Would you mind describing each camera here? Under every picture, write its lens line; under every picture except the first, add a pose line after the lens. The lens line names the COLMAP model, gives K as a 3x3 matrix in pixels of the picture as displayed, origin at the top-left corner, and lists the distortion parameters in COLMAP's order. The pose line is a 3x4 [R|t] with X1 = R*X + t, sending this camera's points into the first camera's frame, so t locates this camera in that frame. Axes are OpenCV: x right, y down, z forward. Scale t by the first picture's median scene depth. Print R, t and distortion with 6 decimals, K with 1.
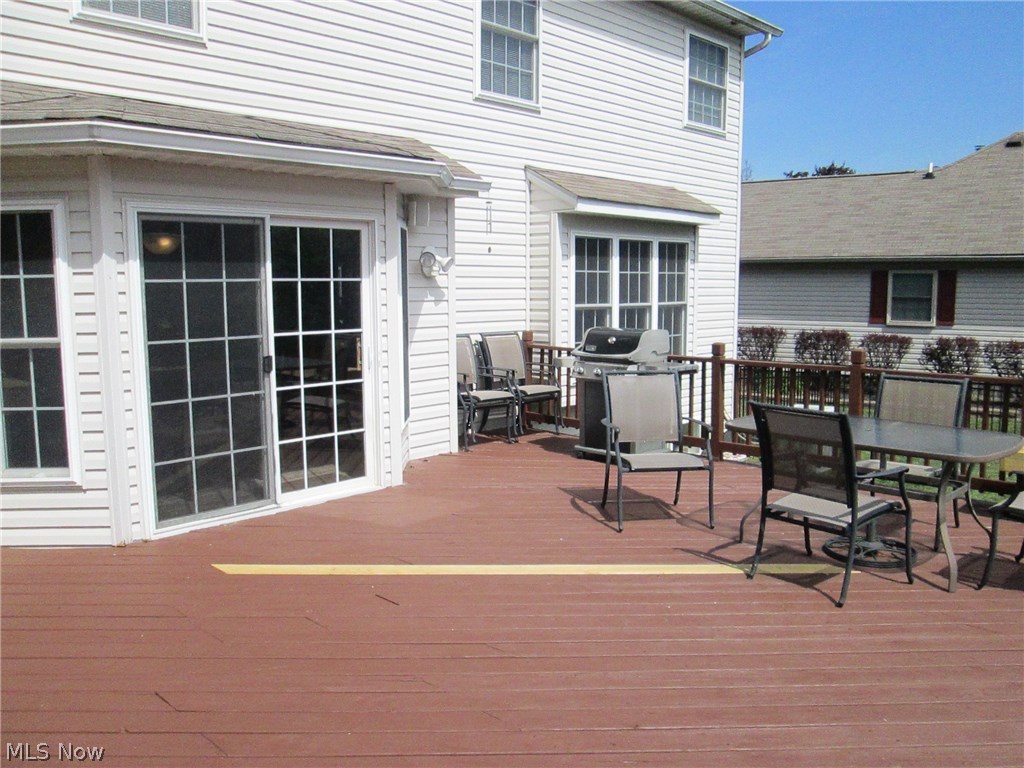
lens RADIAL K [[847.2, 0, 511.7], [0, 847.2, 388.4], [0, 0, 1]] dist [-0.049246, 0.015211]
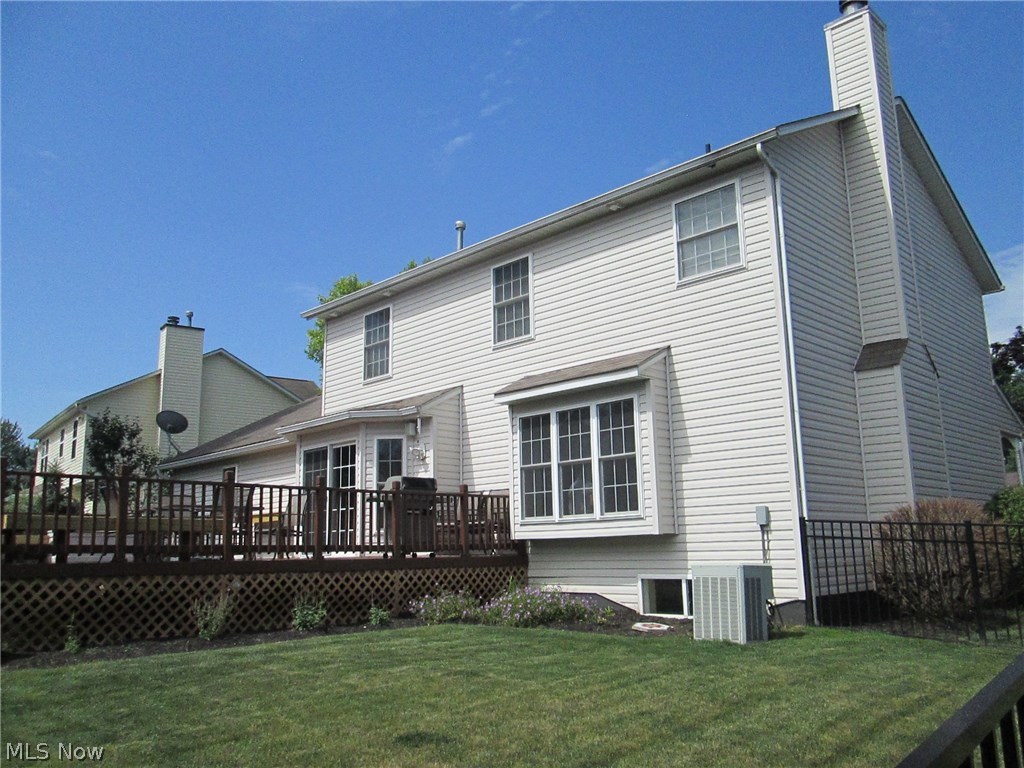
lens RADIAL K [[847.2, 0, 516.9], [0, 847.2, 381.0], [0, 0, 1]] dist [-0.049246, 0.015211]
pose [[-0.026888, -0.191133, -0.981196, 2.350867], [-0.101442, 0.977005, -0.187537, 0.046469], [0.994478, 0.094492, -0.045659, 1.644742]]
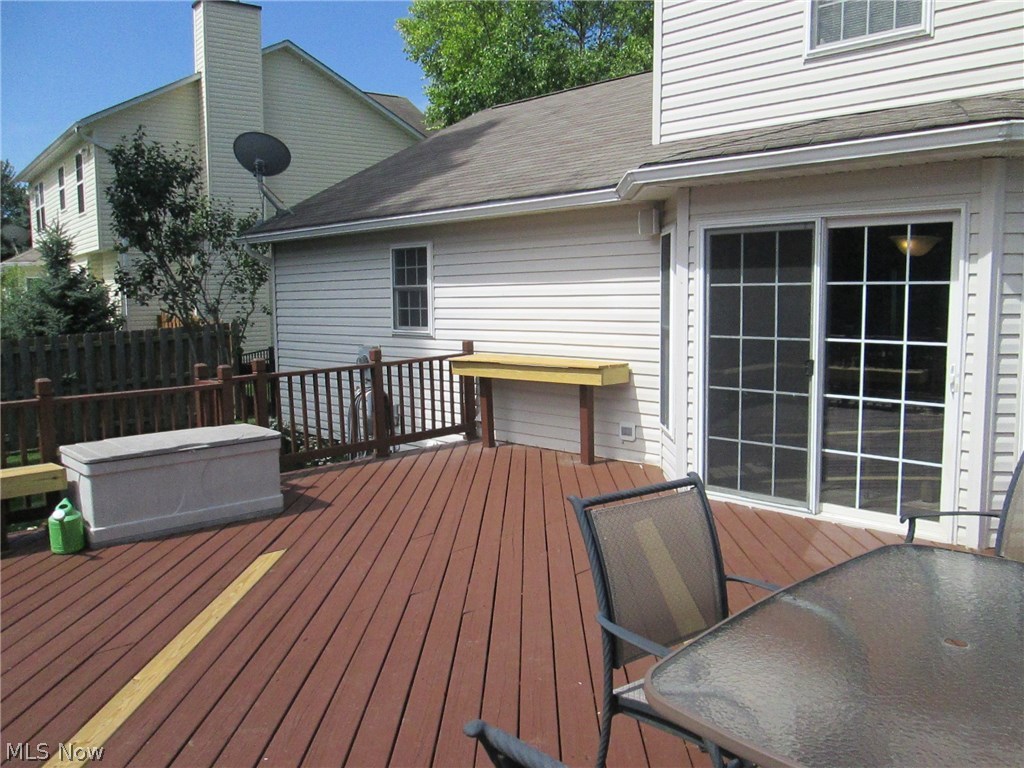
lens RADIAL K [[847.2, 0, 510.0], [0, 847.2, 390.1], [0, 0, 1]] dist [-0.049246, 0.015211]
pose [[-0.040750, 0.118640, -0.992101, 0.698873], [-0.115246, 0.985741, 0.122613, -0.082118], [0.992501, 0.119333, -0.026496, 0.659263]]
